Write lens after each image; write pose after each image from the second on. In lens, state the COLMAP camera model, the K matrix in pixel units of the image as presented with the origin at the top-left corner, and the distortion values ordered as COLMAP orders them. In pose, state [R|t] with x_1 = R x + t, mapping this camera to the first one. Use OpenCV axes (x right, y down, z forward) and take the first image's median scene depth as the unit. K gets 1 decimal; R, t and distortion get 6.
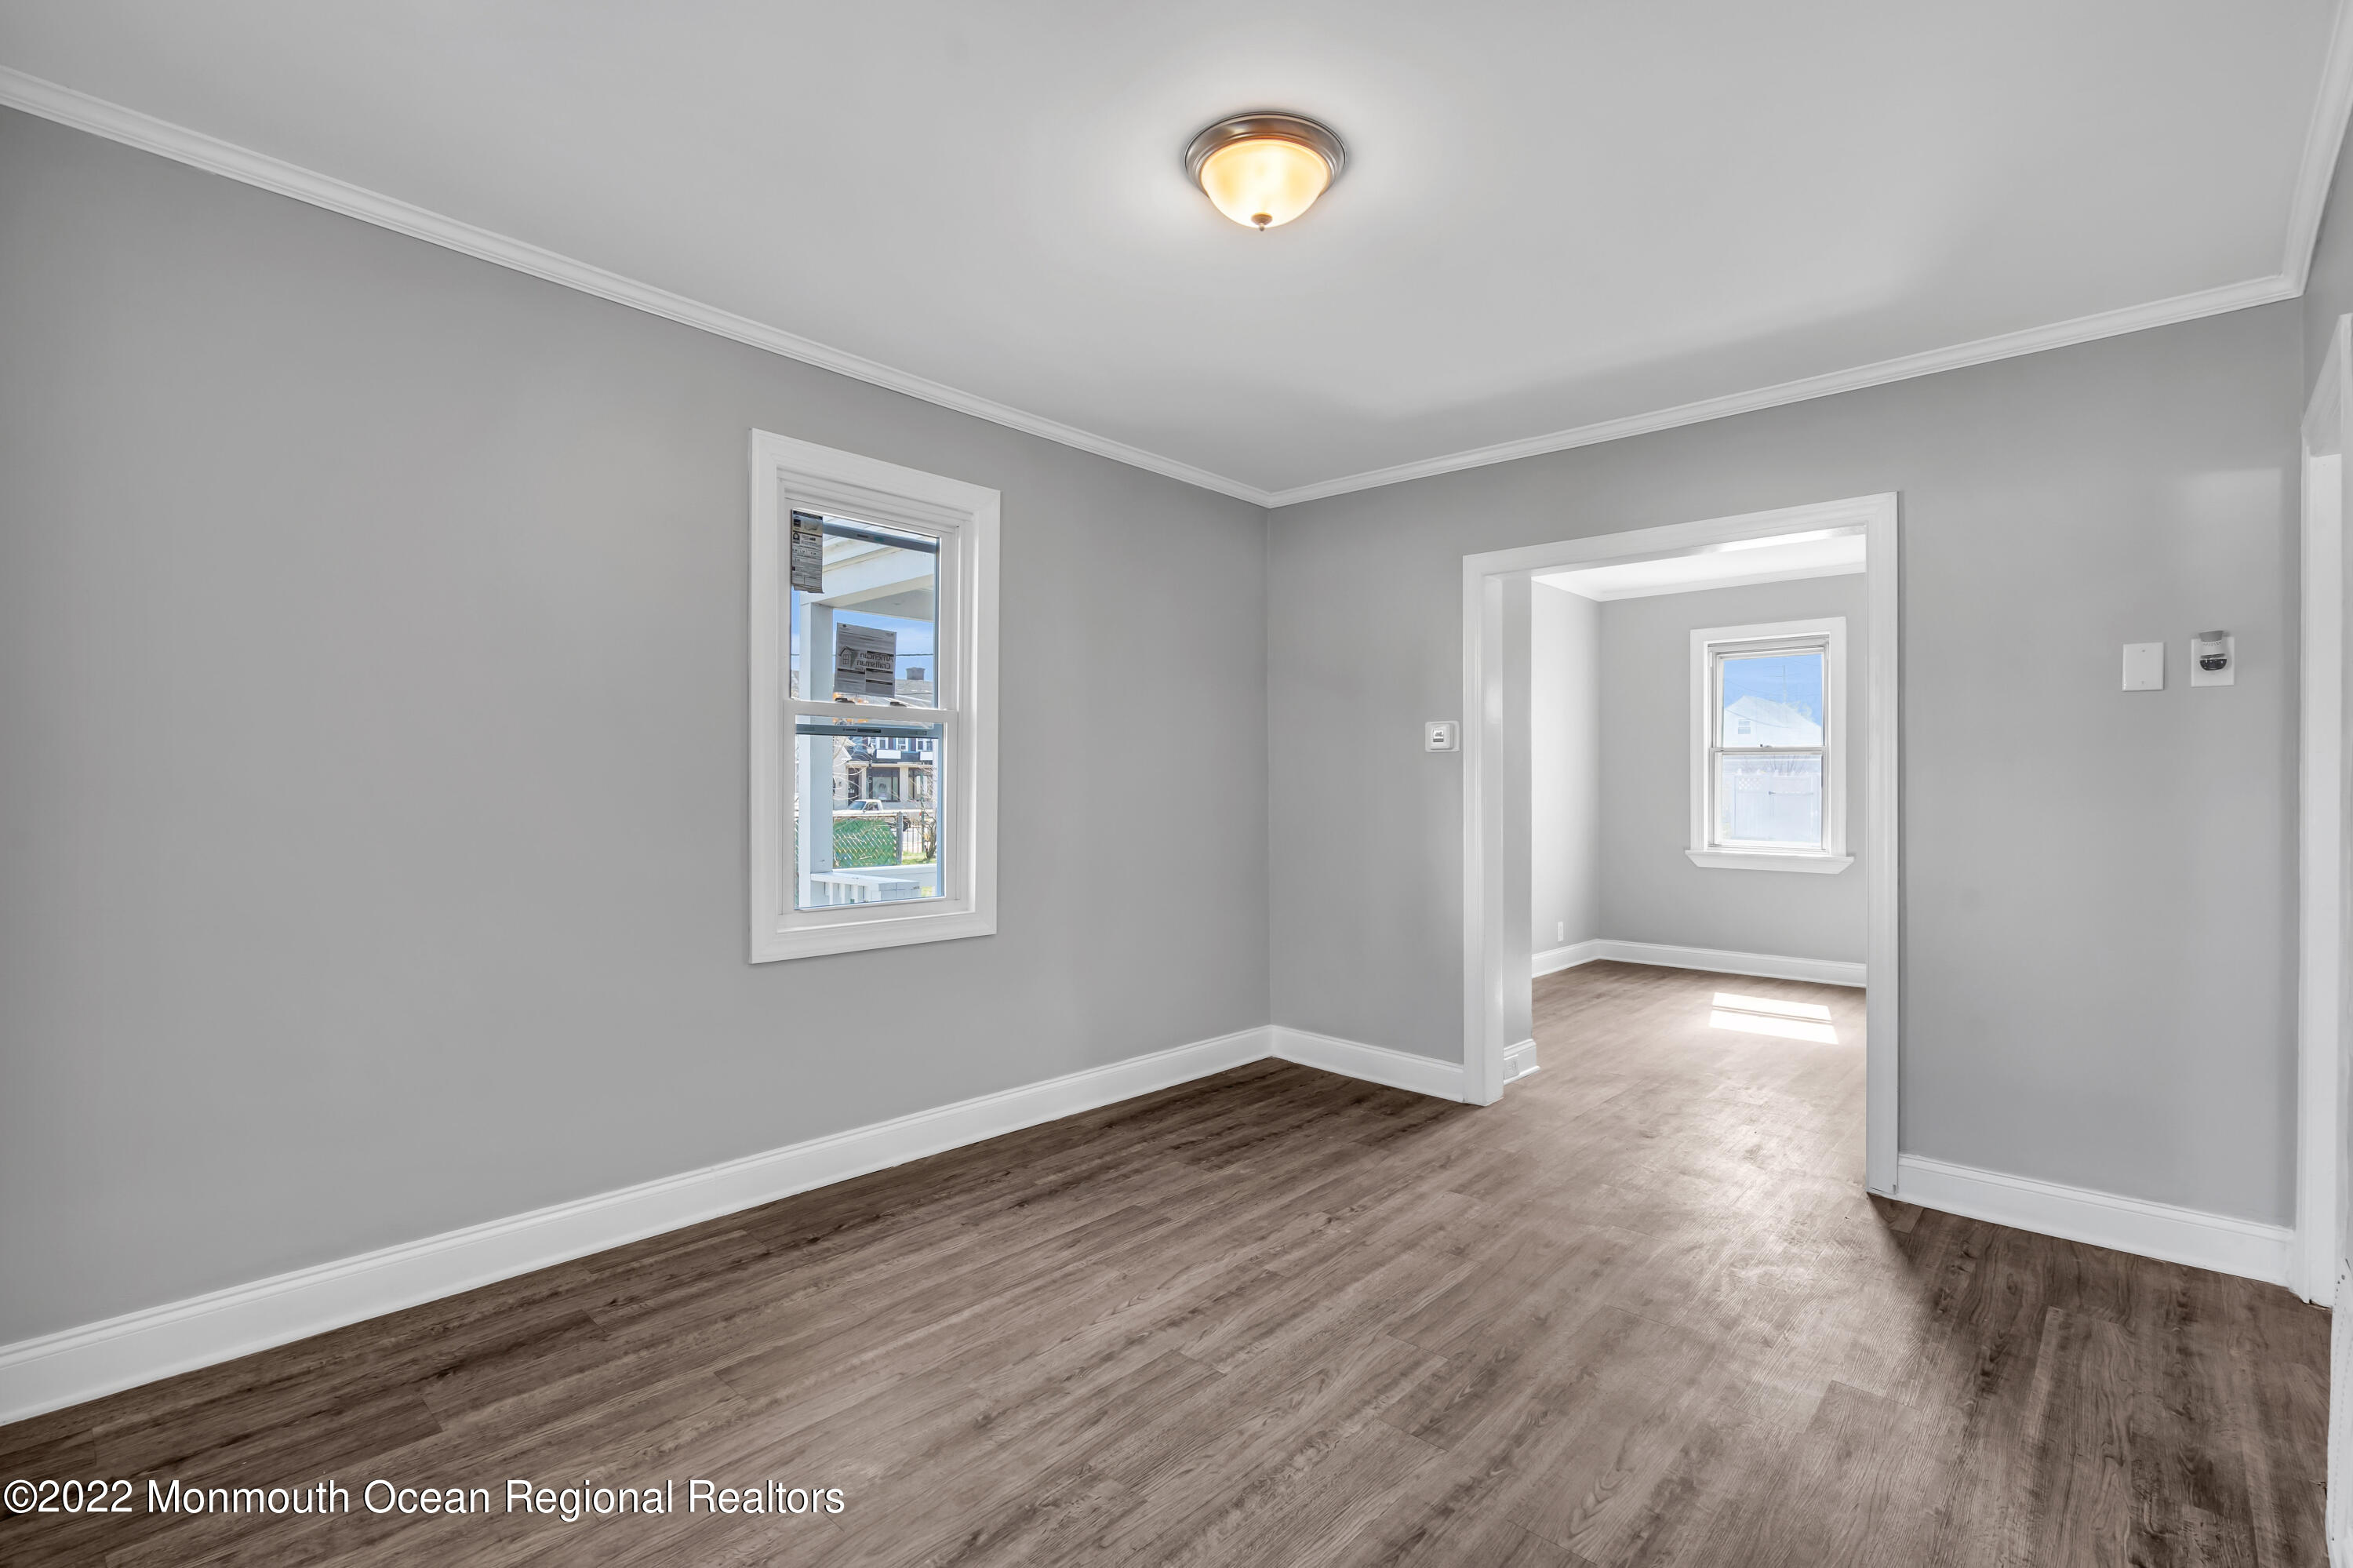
lens RADIAL K [[1077.1, 0, 1174.4], [0, 1077.1, 788.3], [0, 0, 1]] dist [-0.006760, 0.002451]
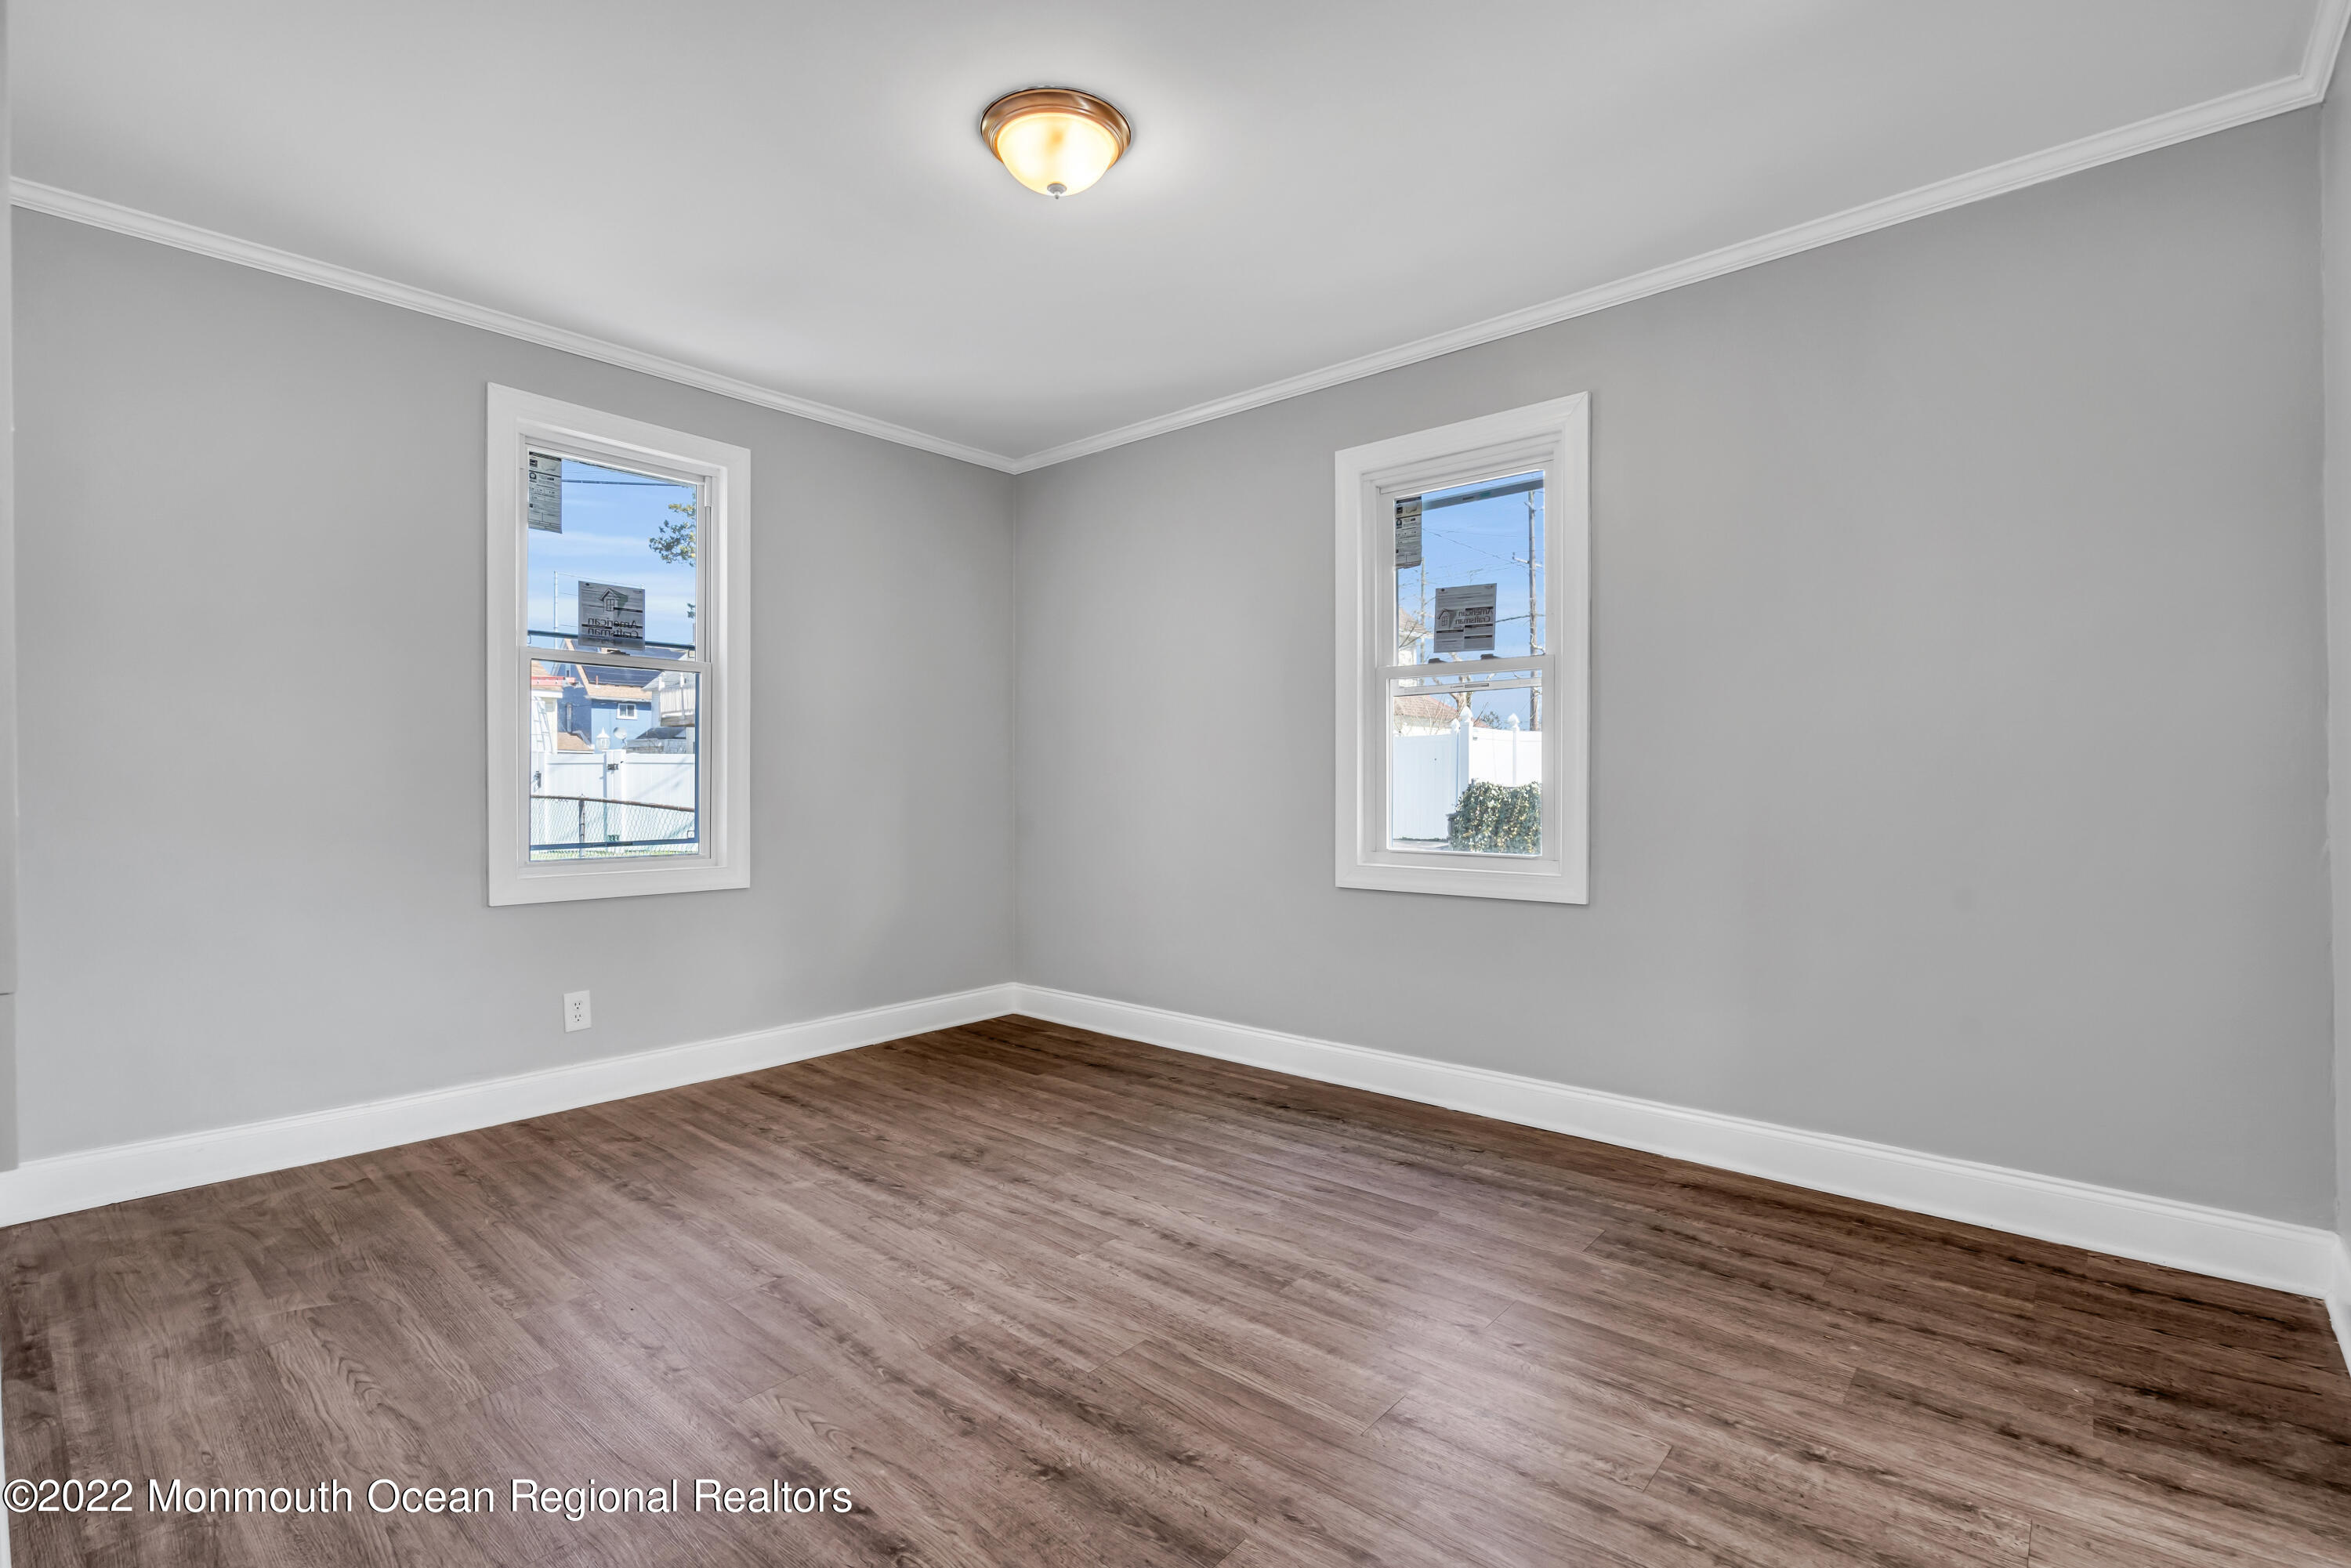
lens RADIAL K [[1072.0, 0, 1172.9], [0, 1072.0, 786.7], [0, 0, 1]] dist [-0.007205, 0.003794]
pose [[0.022307, -0.001411, -0.999750, 0.848801], [-0.000810, 0.999999, -0.001429, 0.051778], [0.999751, 0.000842, 0.022305, 0.803718]]
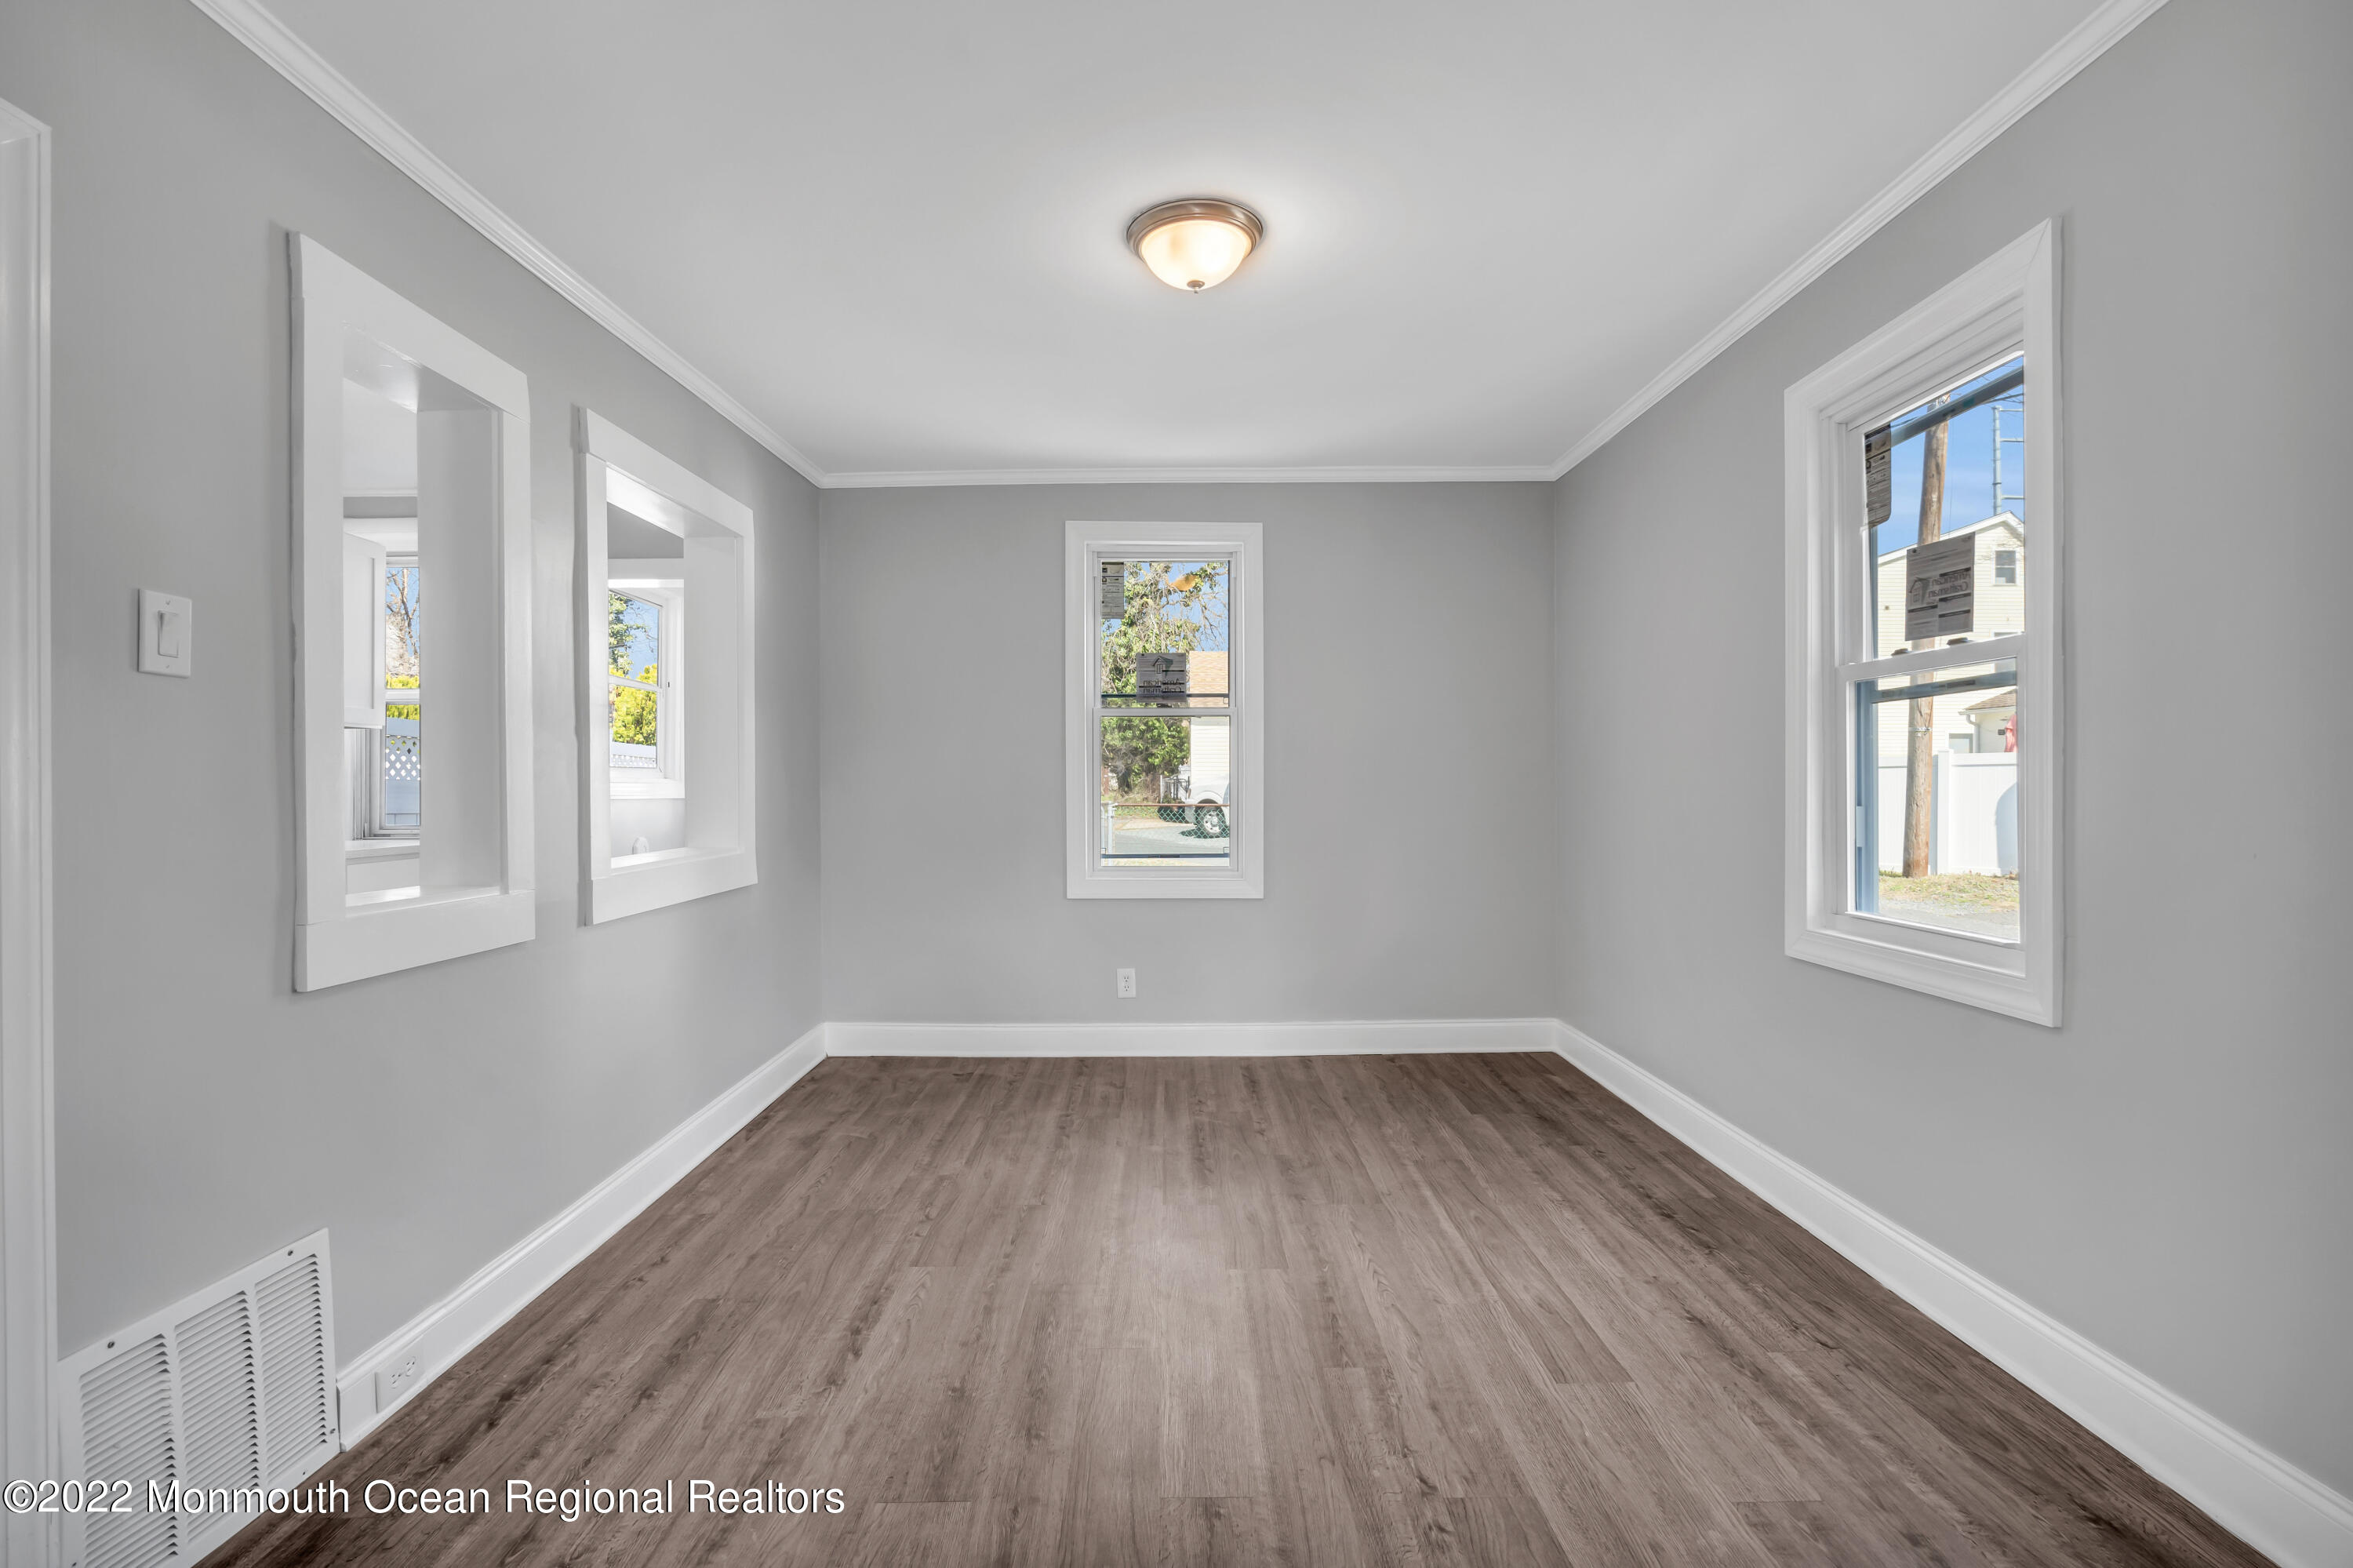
lens RADIAL K [[1073.0, 0, 1173.9], [0, 1073.0, 786.7], [0, 0, 1]] dist [-0.007205, 0.003794]
pose [[-0.735330, -0.001279, -0.677708, 0.657624], [-0.000441, 0.999999, -0.001409, 0.016854], [0.677709, -0.000737, -0.735330, 1.357786]]
